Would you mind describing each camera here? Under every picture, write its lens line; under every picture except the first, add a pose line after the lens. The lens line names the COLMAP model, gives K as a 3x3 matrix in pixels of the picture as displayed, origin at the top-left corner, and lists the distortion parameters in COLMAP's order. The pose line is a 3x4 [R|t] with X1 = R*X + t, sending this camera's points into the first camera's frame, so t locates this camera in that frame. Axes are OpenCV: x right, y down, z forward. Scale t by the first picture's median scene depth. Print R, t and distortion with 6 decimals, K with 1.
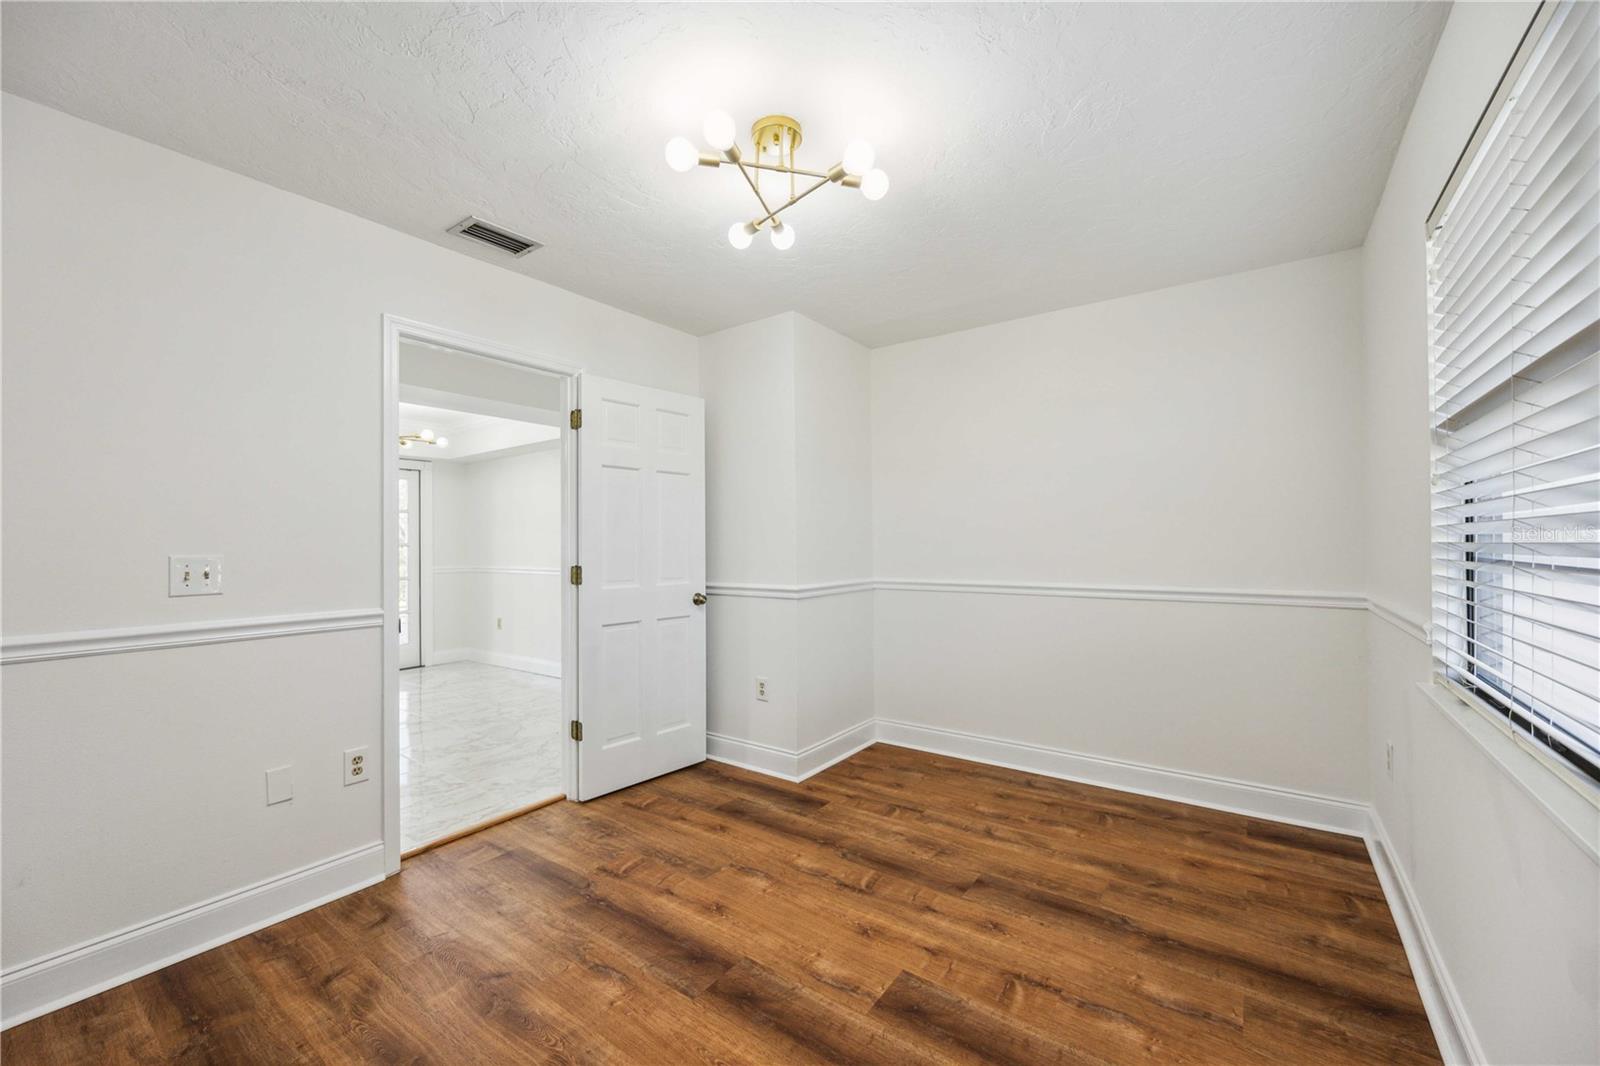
lens RADIAL K [[647.9, 0, 798.5], [0, 647.9, 531.8], [0, 0, 1]] dist [-0.000573, 0.000134]
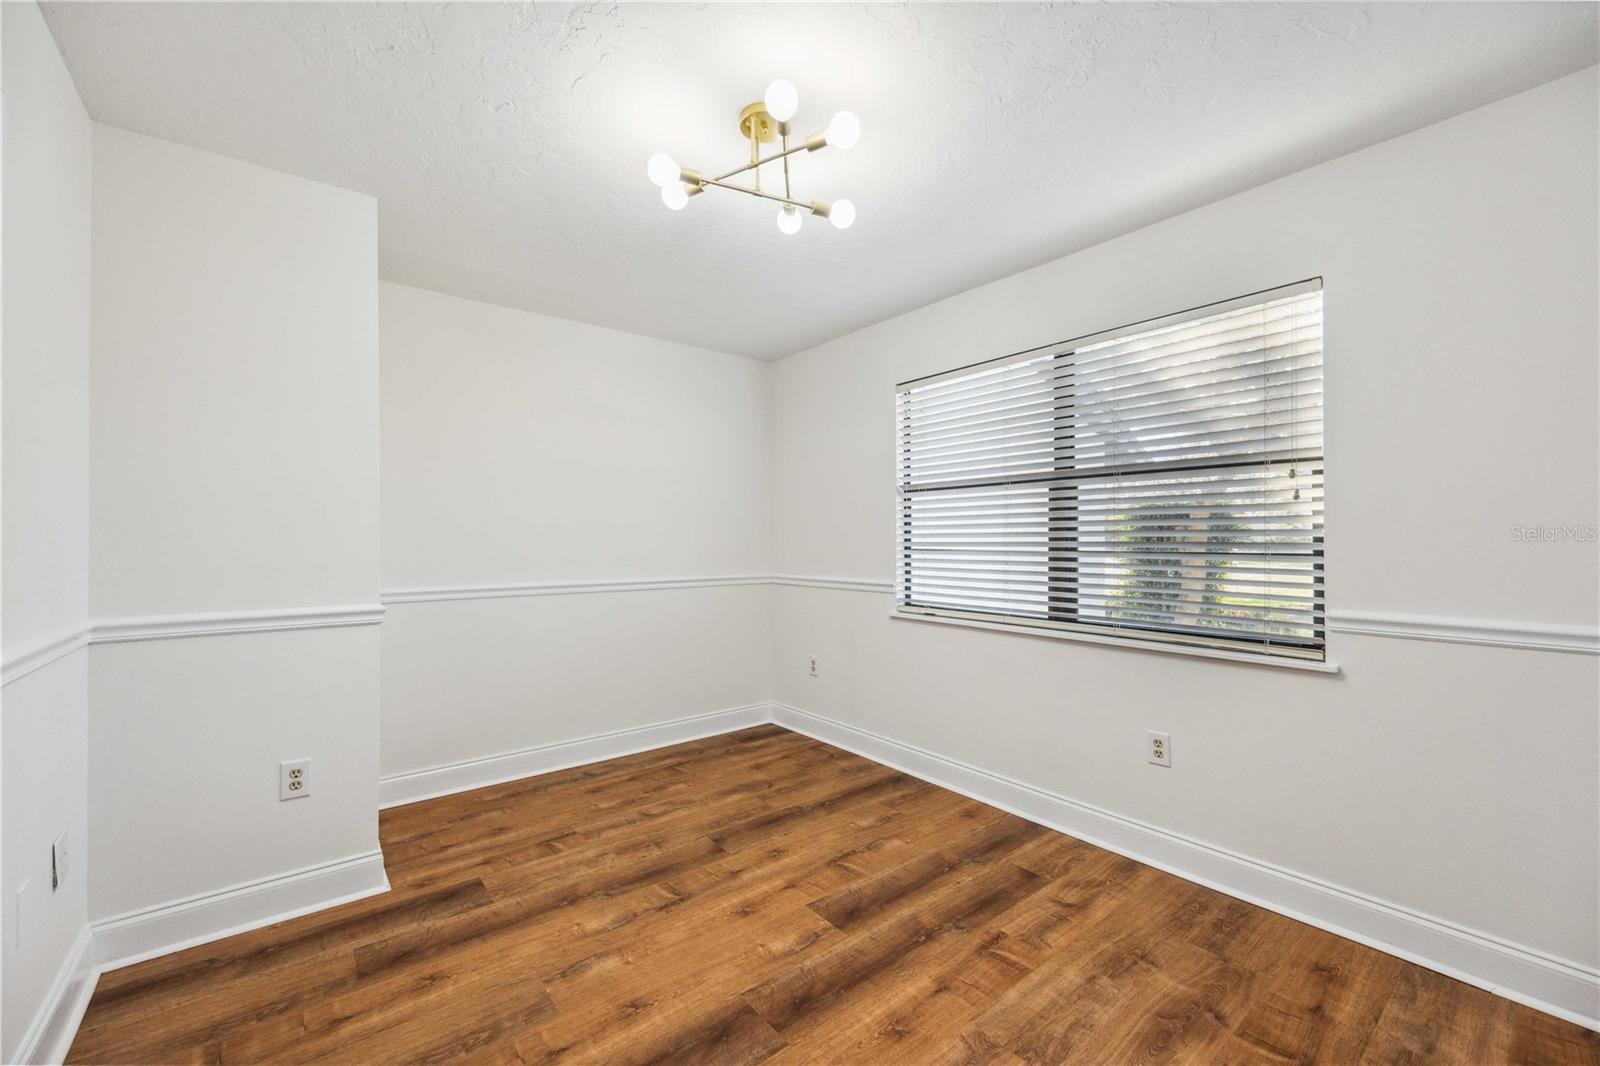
lens RADIAL K [[647.9, 0, 798.4], [0, 647.9, 524.5], [0, 0, 1]] dist [-0.000573, 0.000134]
pose [[0.249580, 0.032965, 0.967793, -0.695492], [-0.017791, 0.999408, -0.029454, 0.015519], [-0.968191, -0.009867, 0.250019, 0.505213]]
